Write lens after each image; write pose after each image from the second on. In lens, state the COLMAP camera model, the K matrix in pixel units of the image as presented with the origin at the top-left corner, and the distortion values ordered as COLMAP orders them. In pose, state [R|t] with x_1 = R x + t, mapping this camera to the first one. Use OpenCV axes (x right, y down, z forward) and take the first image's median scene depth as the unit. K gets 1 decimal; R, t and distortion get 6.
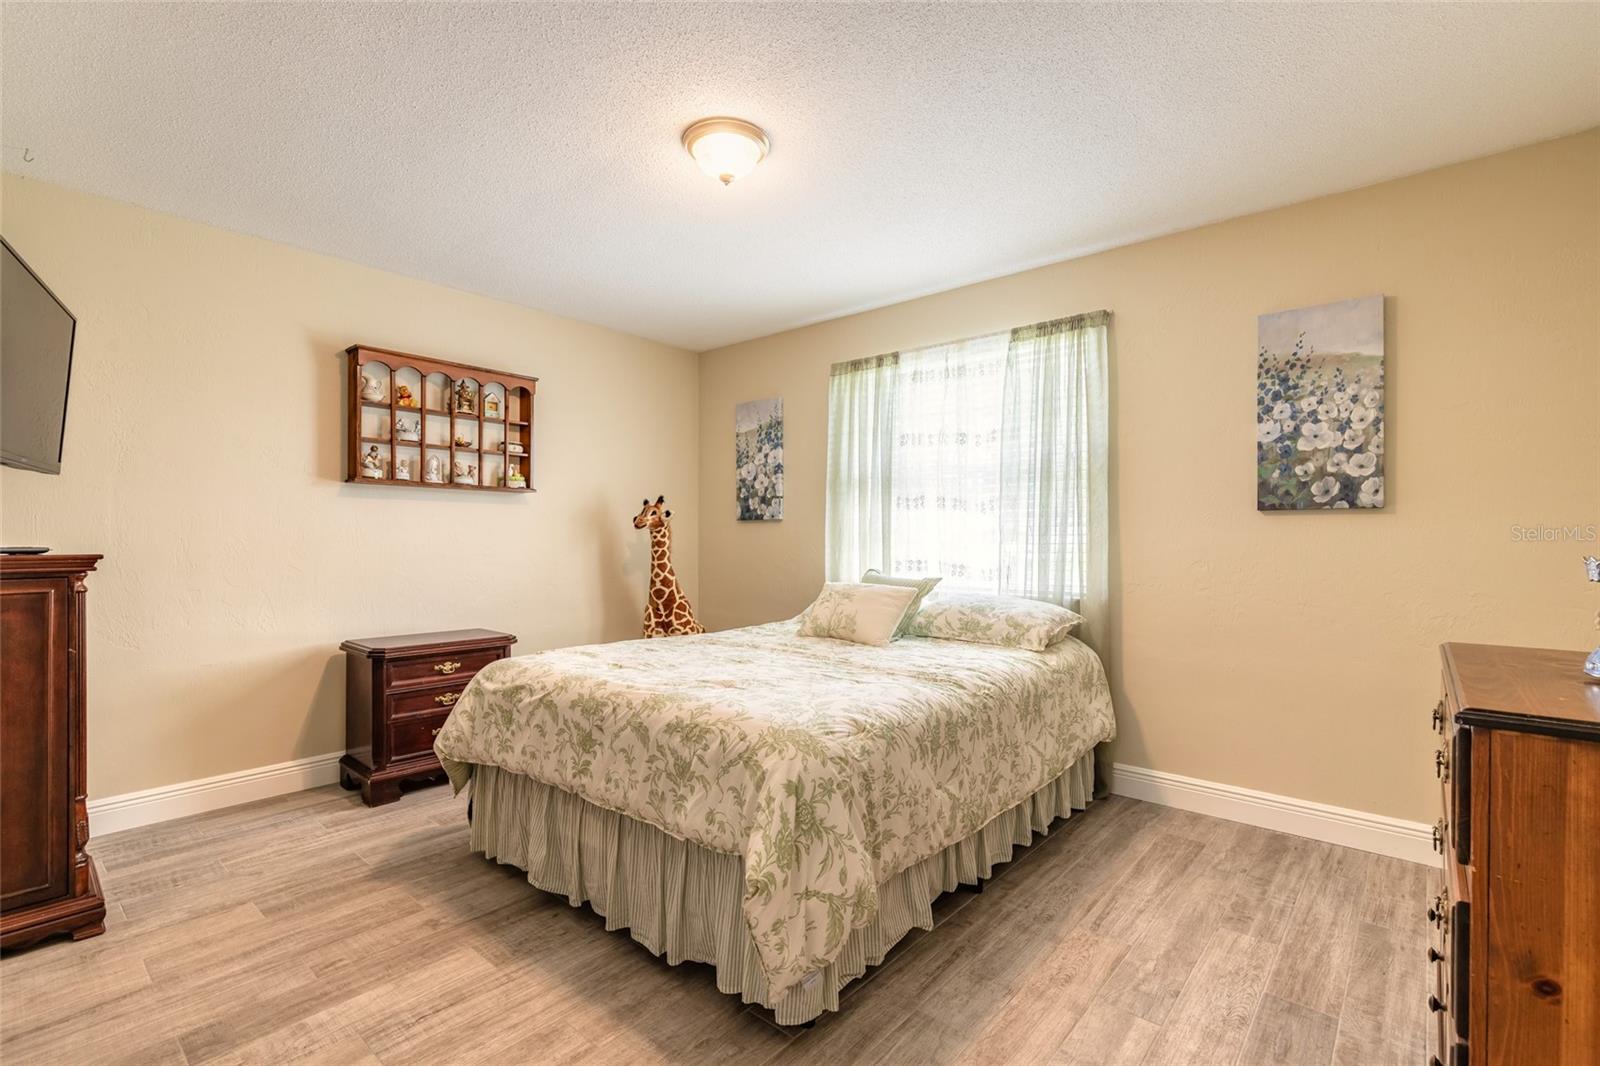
lens RADIAL K [[724.0, 0, 797.6], [0, 724.0, 536.1], [0, 0, 1]] dist [0.009997, -0.000580]
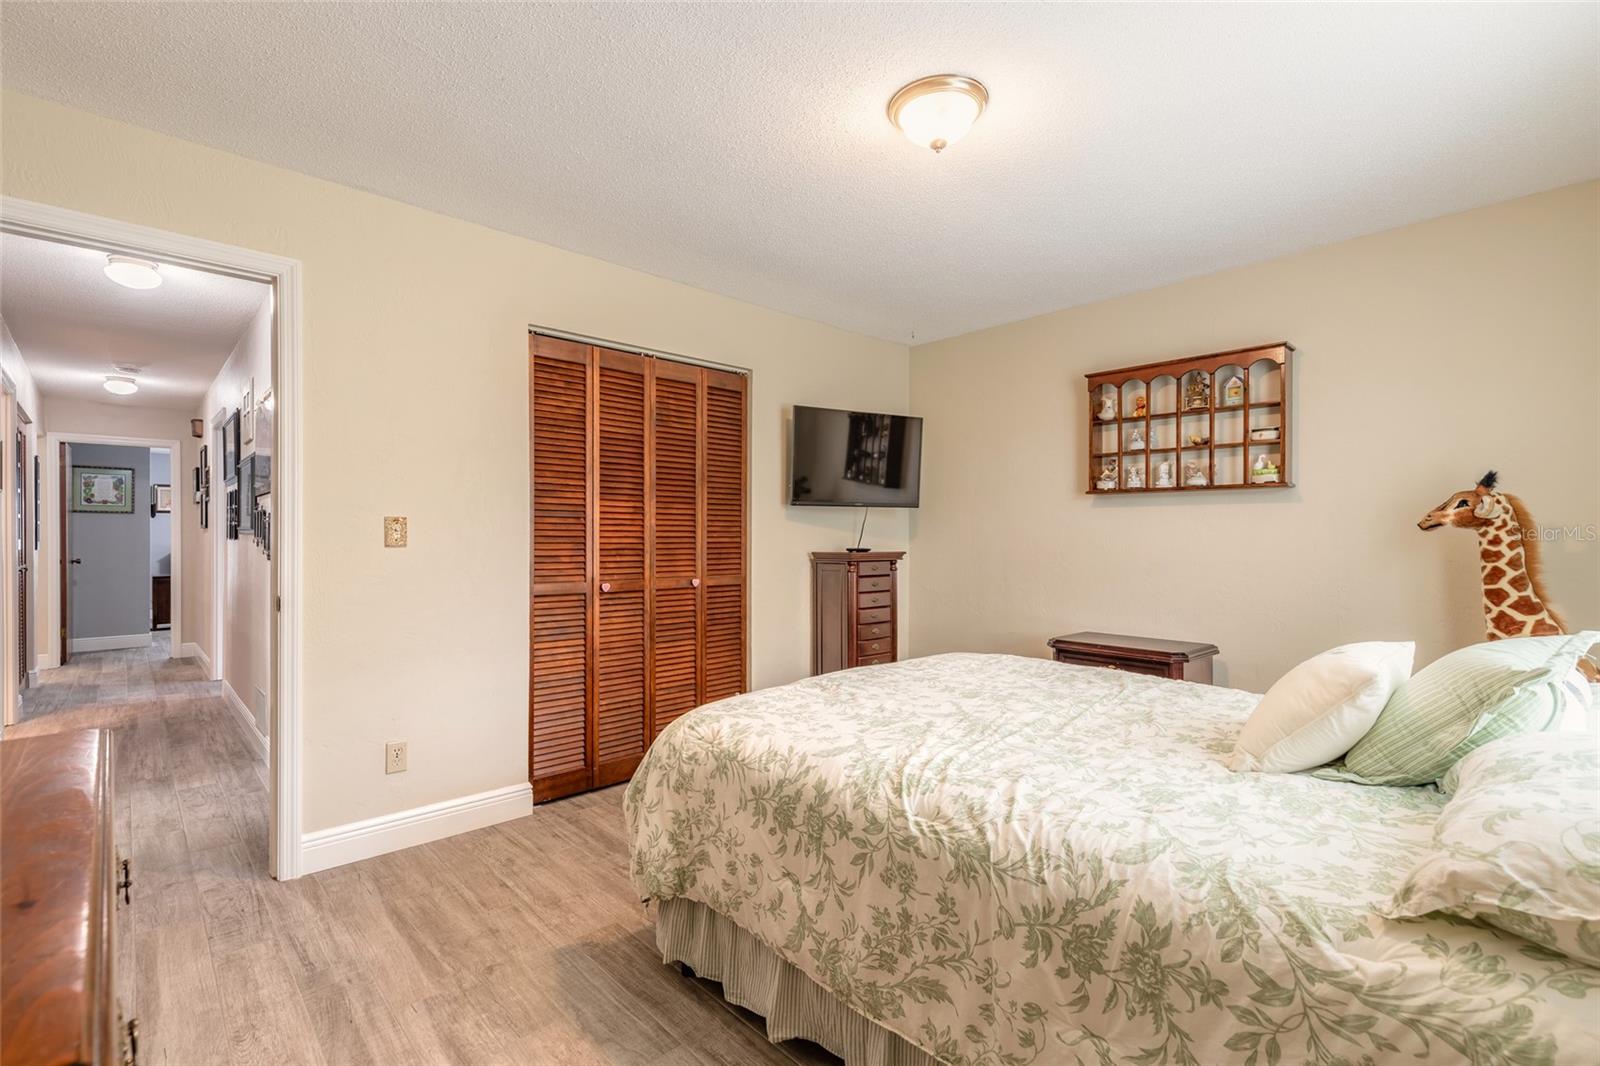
lens RADIAL K [[724.0, 0, 796.7], [0, 724.0, 538.7], [0, 0, 1]] dist [0.009997, -0.000580]
pose [[-0.109993, -0.000241, -0.993932, 0.563685], [0.005125, 0.999987, -0.000810, -0.006195], [0.993919, -0.005183, -0.109990, 0.646354]]
